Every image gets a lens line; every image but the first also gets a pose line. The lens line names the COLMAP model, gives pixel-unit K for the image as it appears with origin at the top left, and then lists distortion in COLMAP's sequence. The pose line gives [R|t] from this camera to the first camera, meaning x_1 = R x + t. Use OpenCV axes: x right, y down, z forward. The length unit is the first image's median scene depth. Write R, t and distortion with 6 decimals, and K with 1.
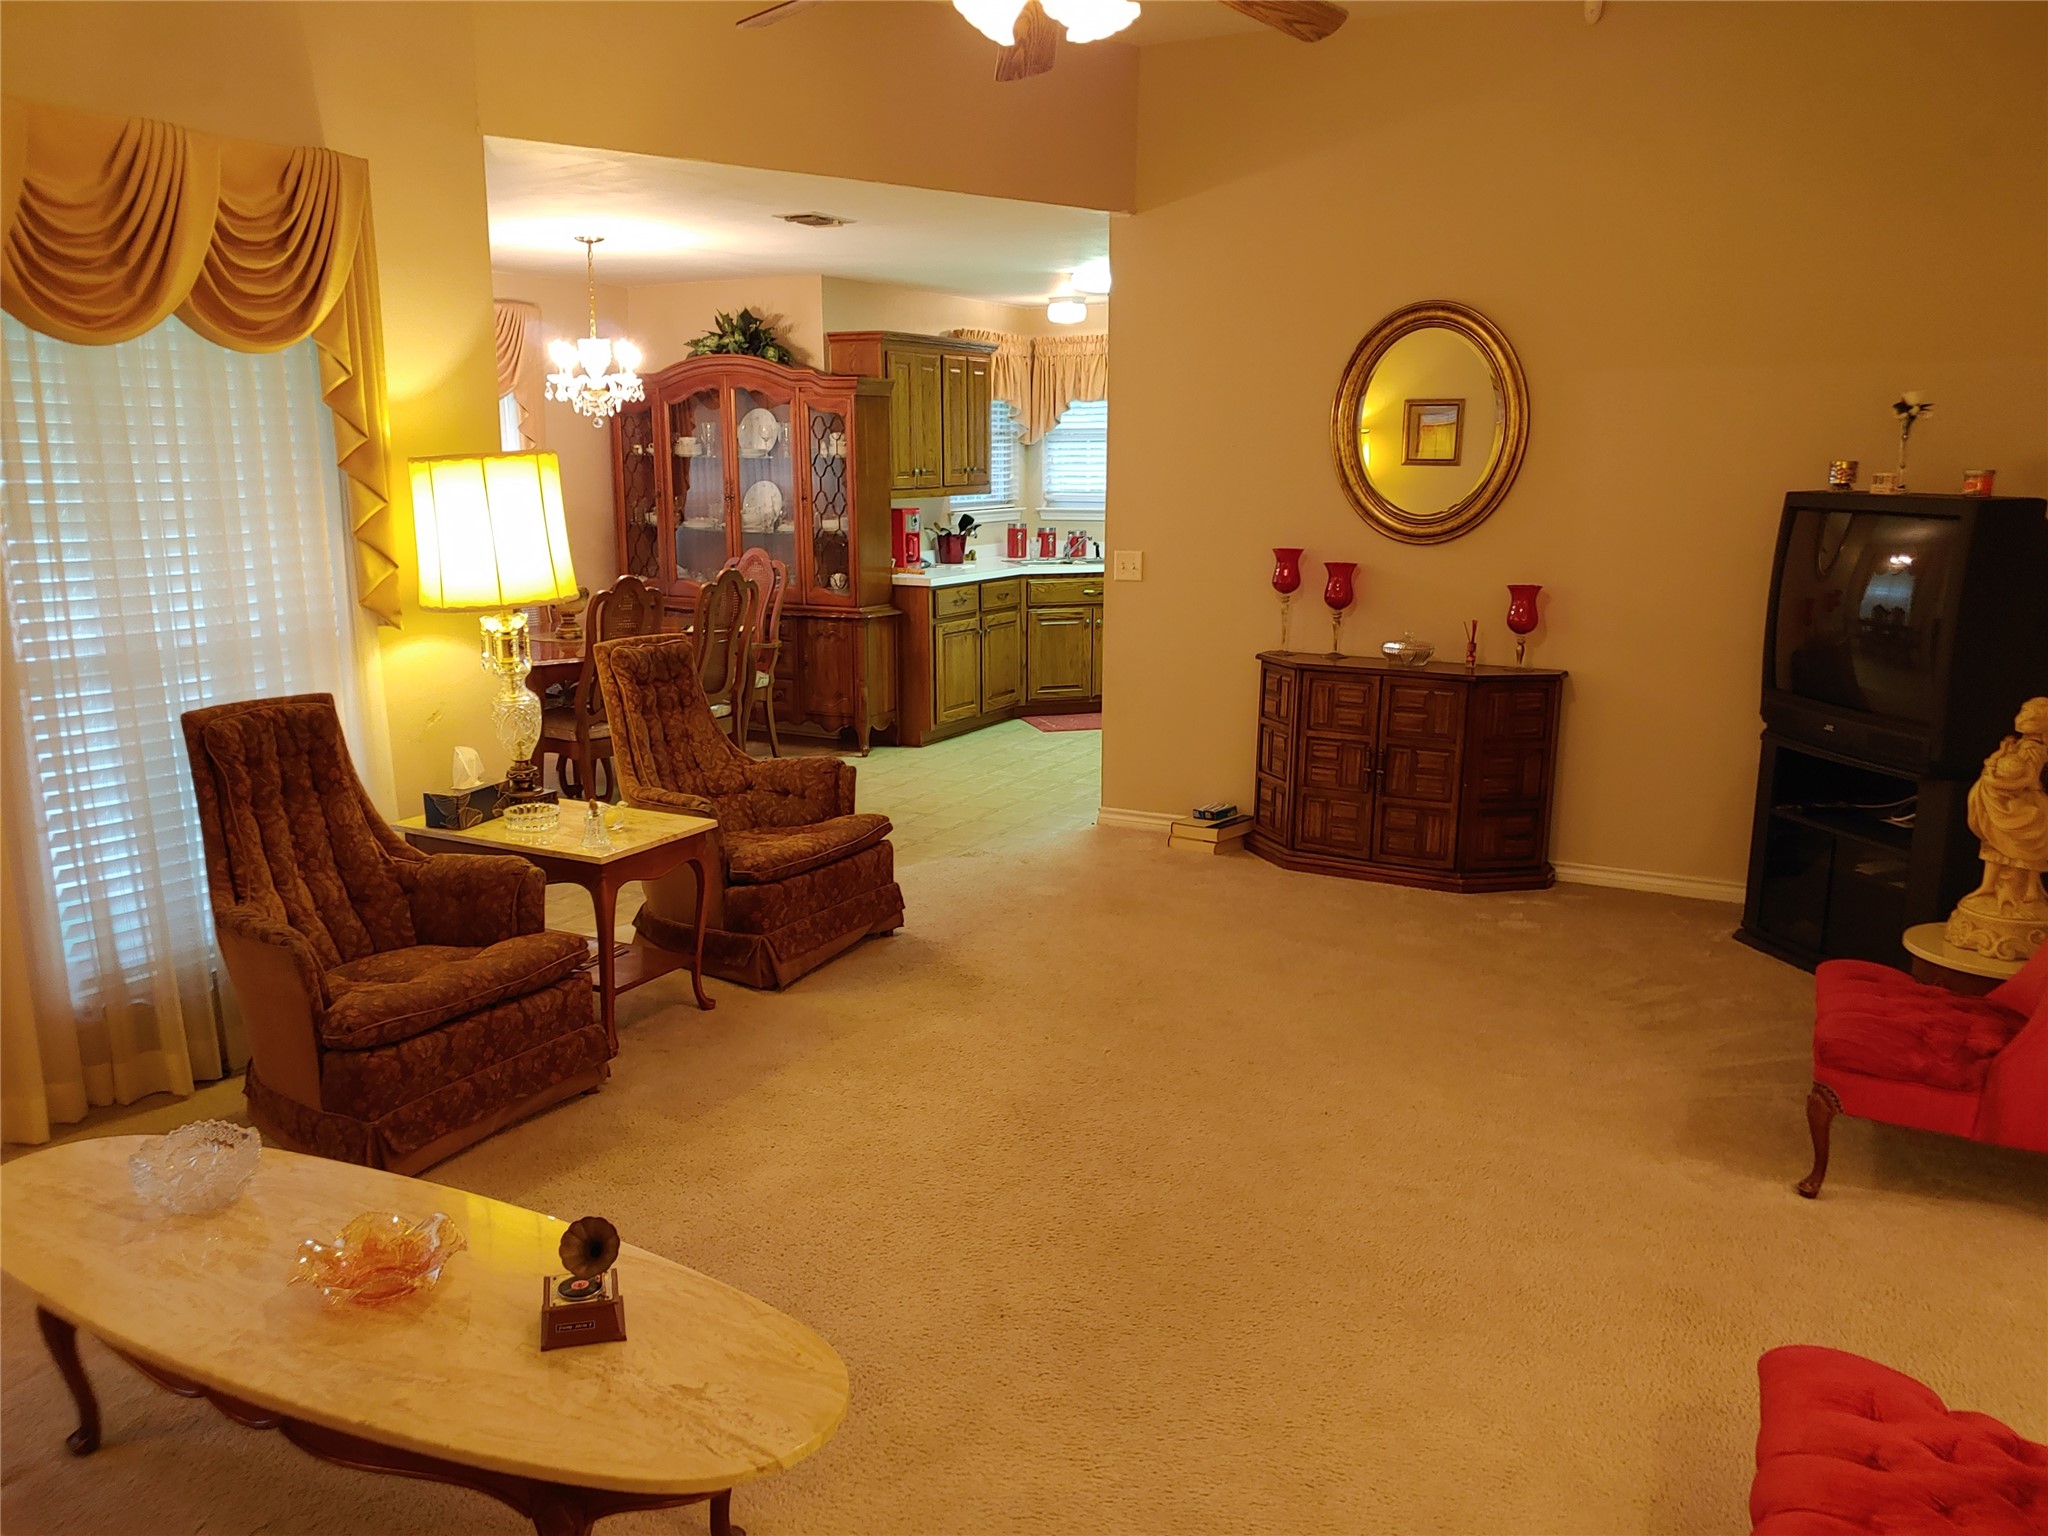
lens RADIAL K [[1550.8, 0, 1024.0], [0, 1550.8, 768.0], [0, 0, 1]] dist [0.000015, -0.001138]
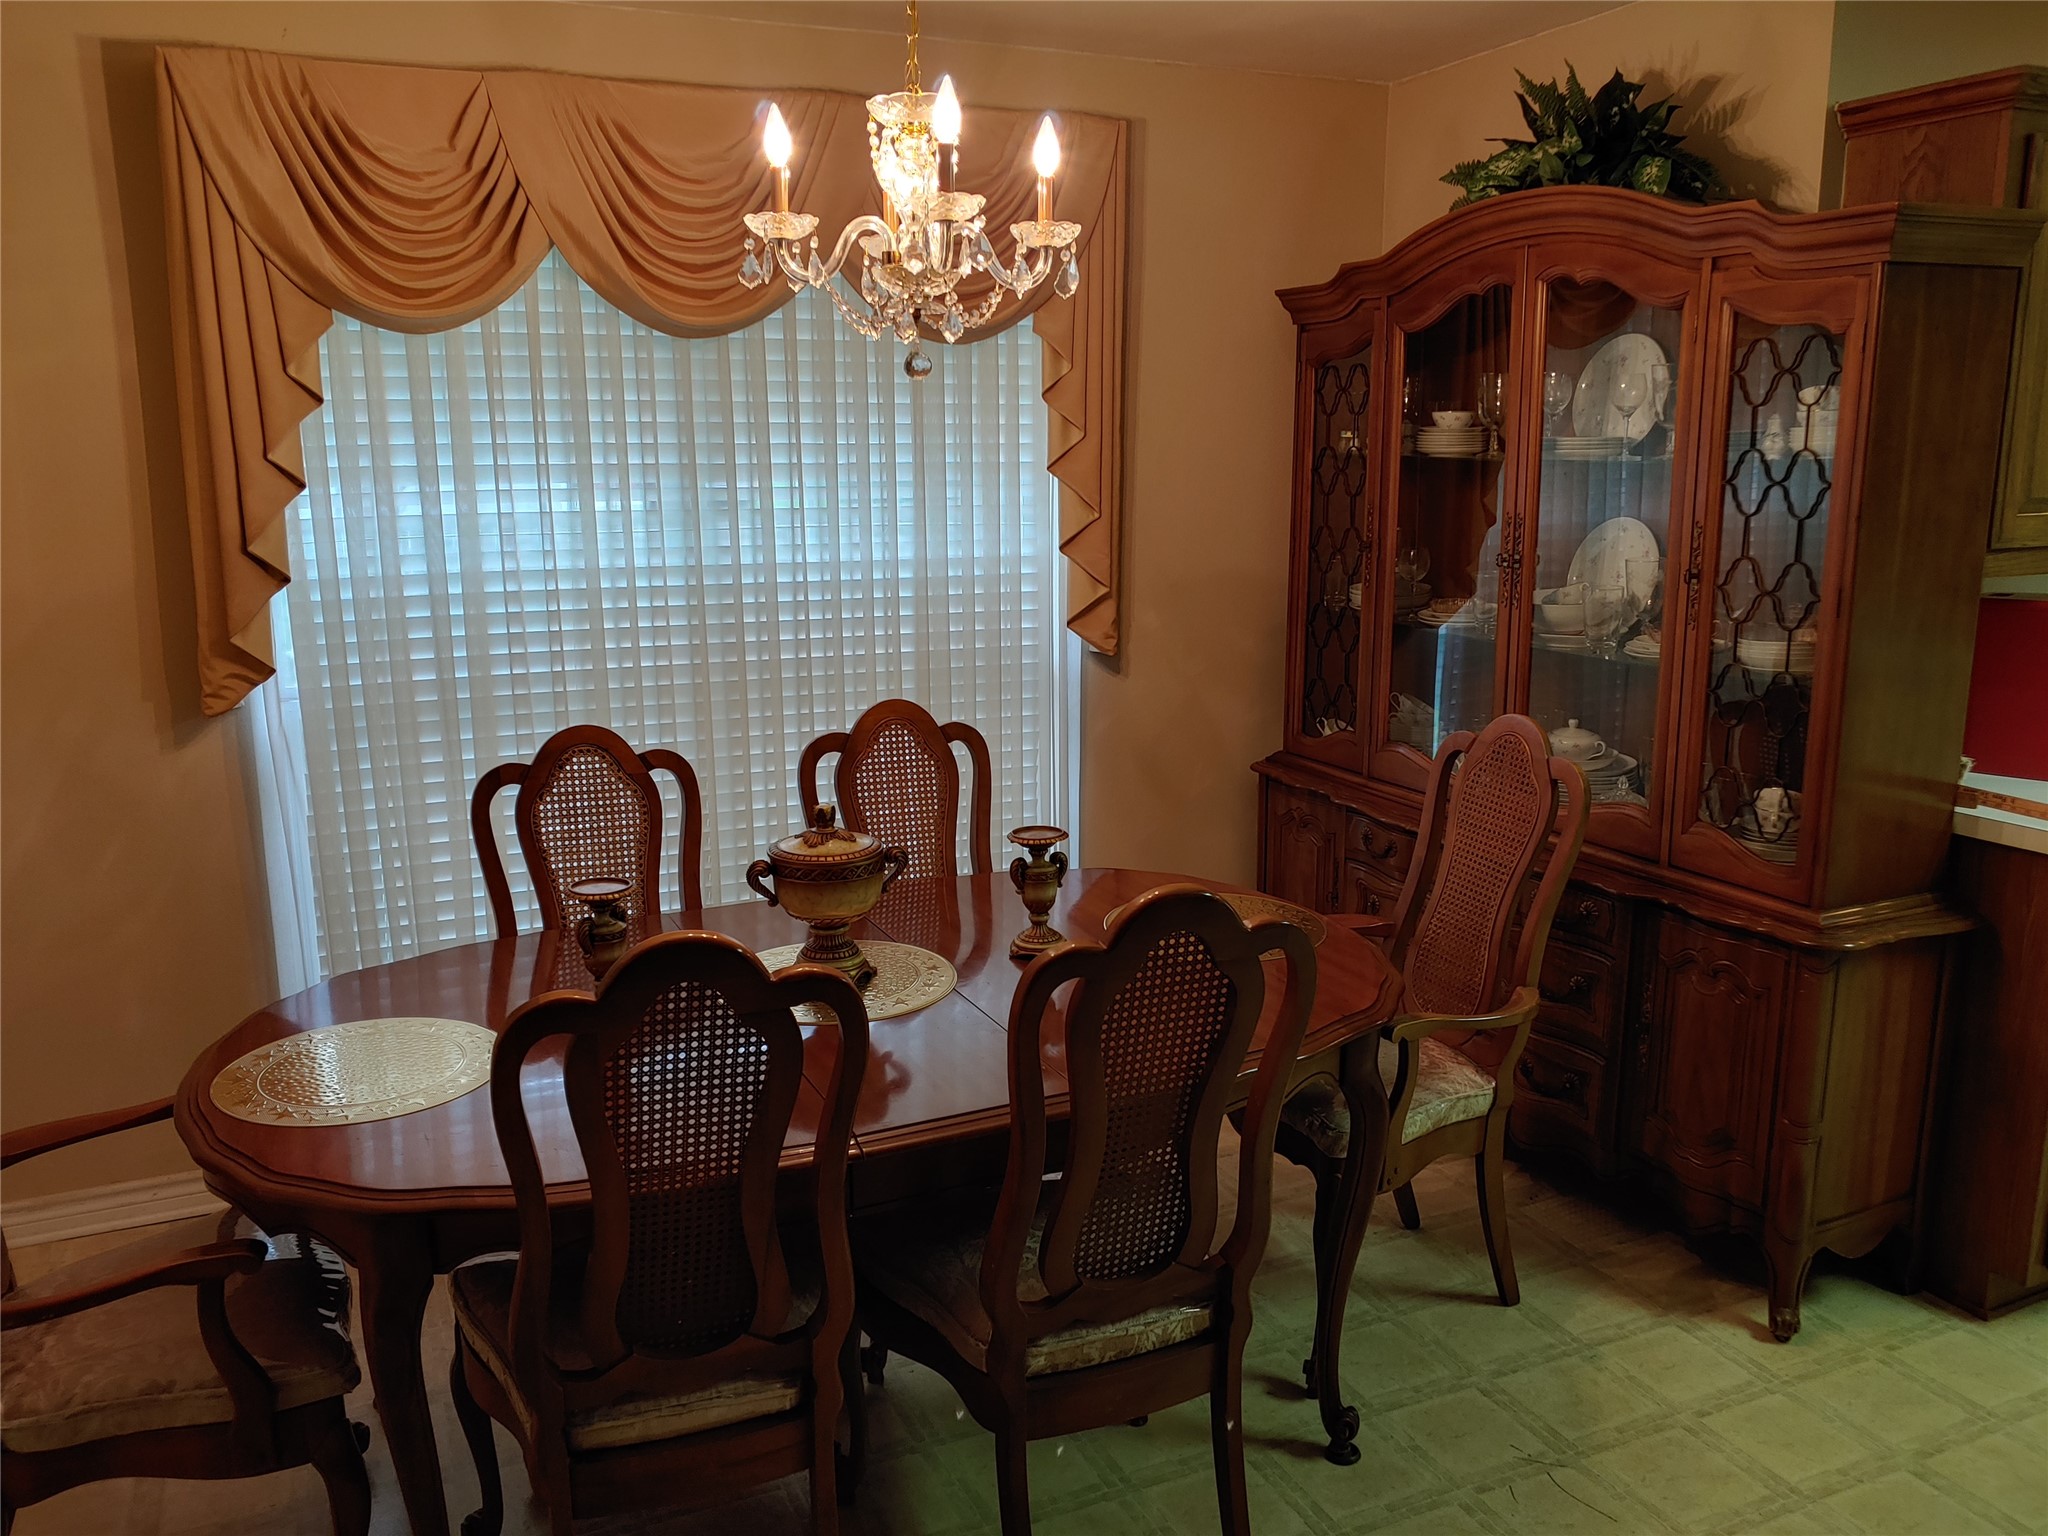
lens RADIAL K [[1550.8, 0, 1024.0], [0, 1550.8, 768.0], [0, 0, 1]] dist [0.000015, -0.001138]
pose [[0.781477, 0.119189, -0.612444, -0.038562], [-0.114601, 0.992305, 0.046883, -0.127833], [0.613319, 0.033549, 0.789123, 0.621287]]
